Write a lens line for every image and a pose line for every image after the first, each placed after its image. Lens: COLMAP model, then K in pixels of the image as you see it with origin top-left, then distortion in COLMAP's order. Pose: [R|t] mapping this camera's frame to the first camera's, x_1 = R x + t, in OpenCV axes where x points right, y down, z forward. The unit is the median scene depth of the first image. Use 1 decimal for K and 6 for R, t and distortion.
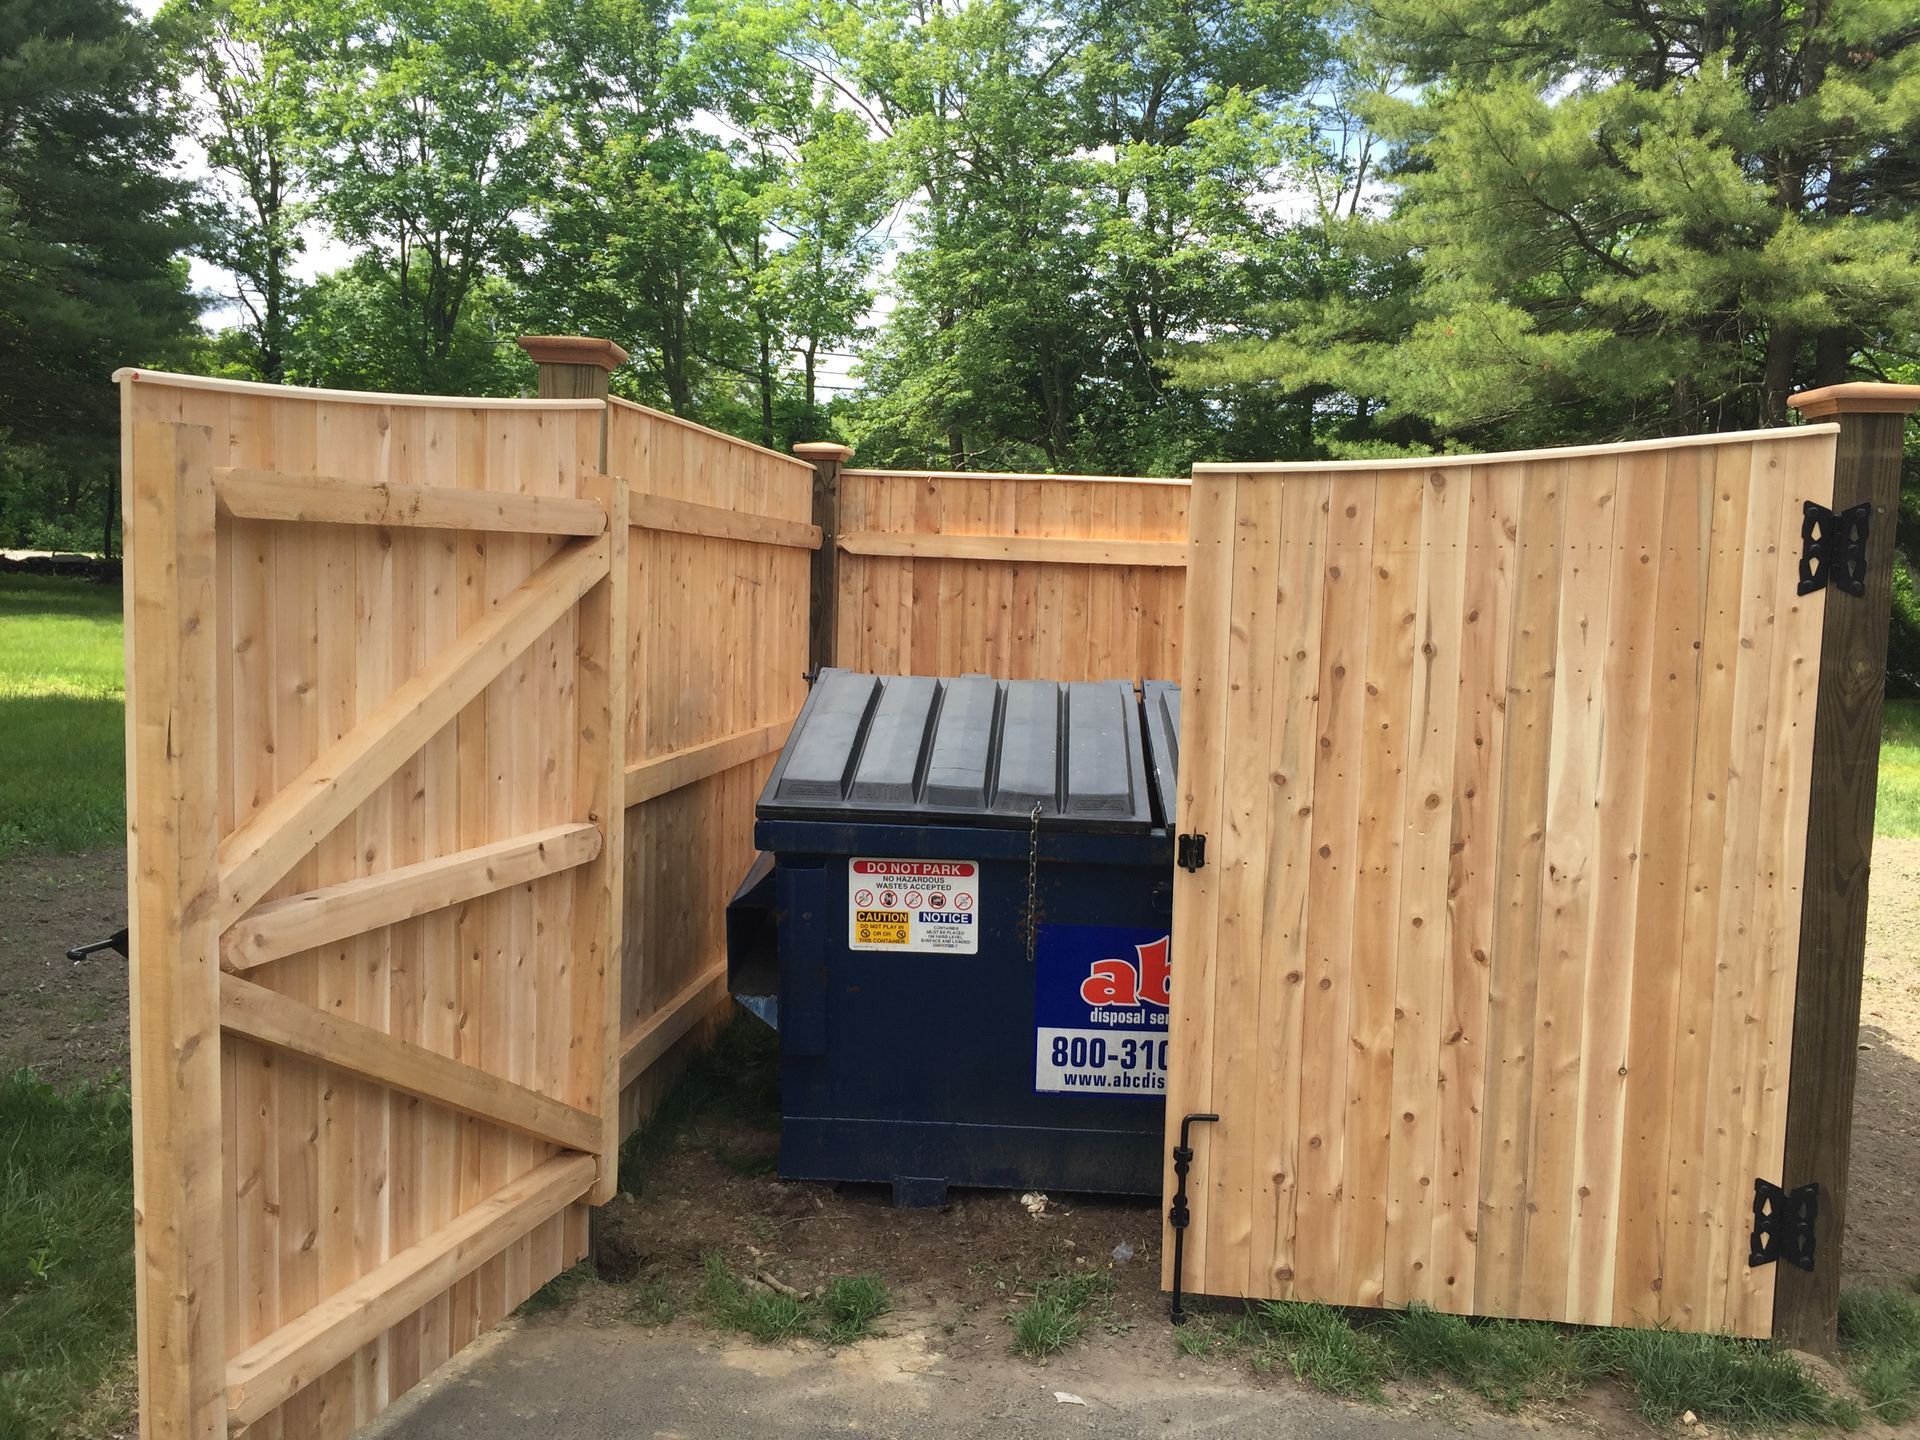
lens RADIAL K [[1651.1, 0, 961.3], [0, 1651.1, 709.8], [0, 0, 1]] dist [0.105238, -0.153557]
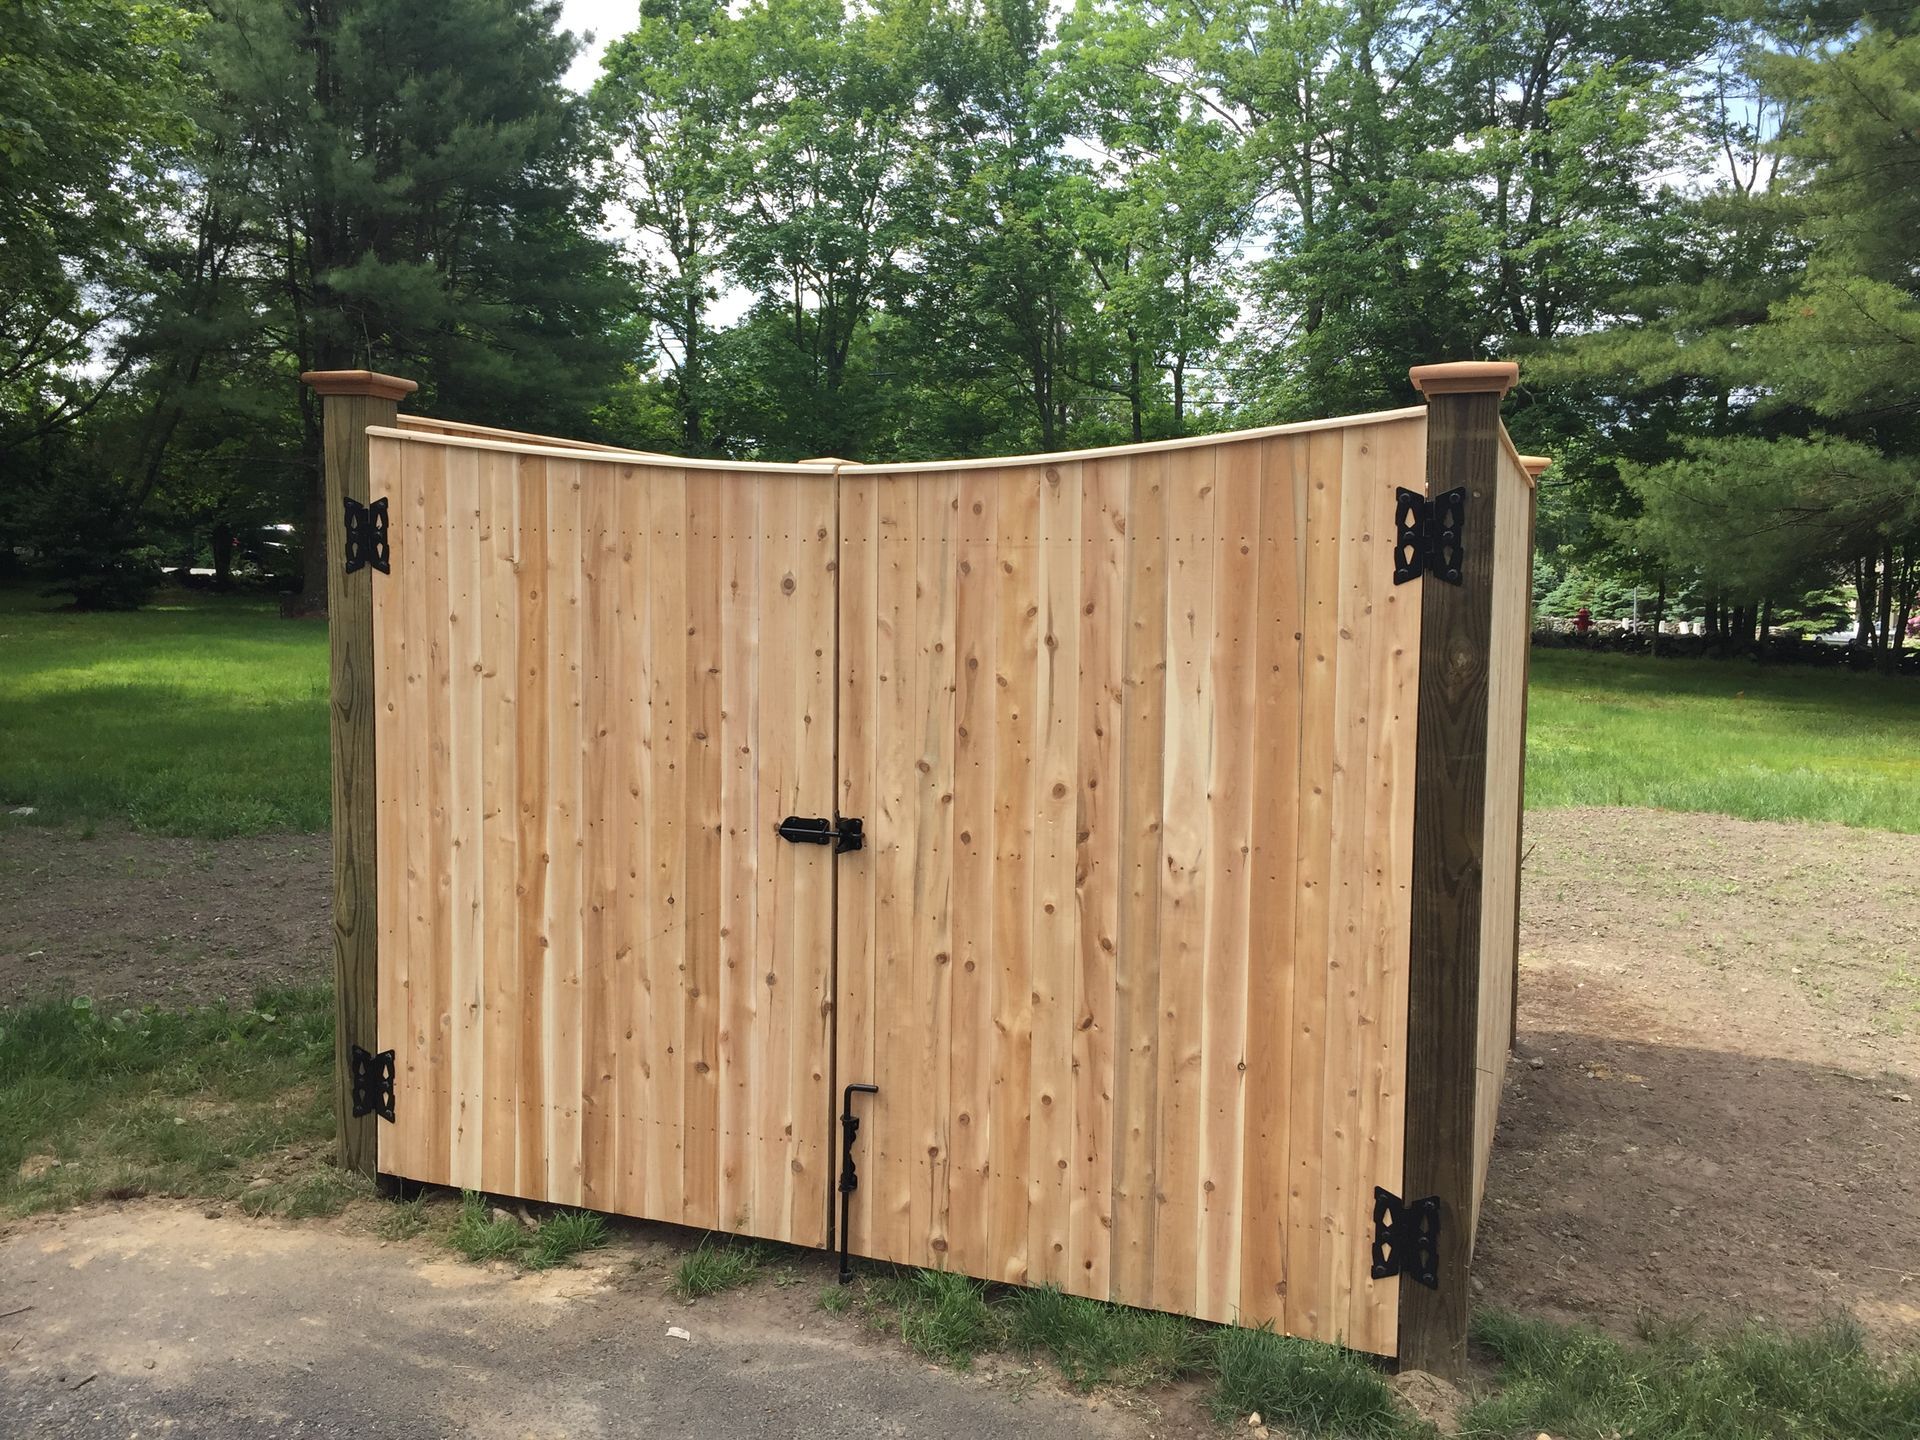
lens RADIAL K [[1664.4, 0, 960.0], [0, 1664.4, 720.0], [0, 0, 1]] dist [0.094015, -0.126442]
pose [[0.962338, 0.010347, -0.271658, 0.494652], [-0.011995, 0.999918, -0.004408, 0.016692], [0.271590, 0.007501, 0.962384, -0.000838]]
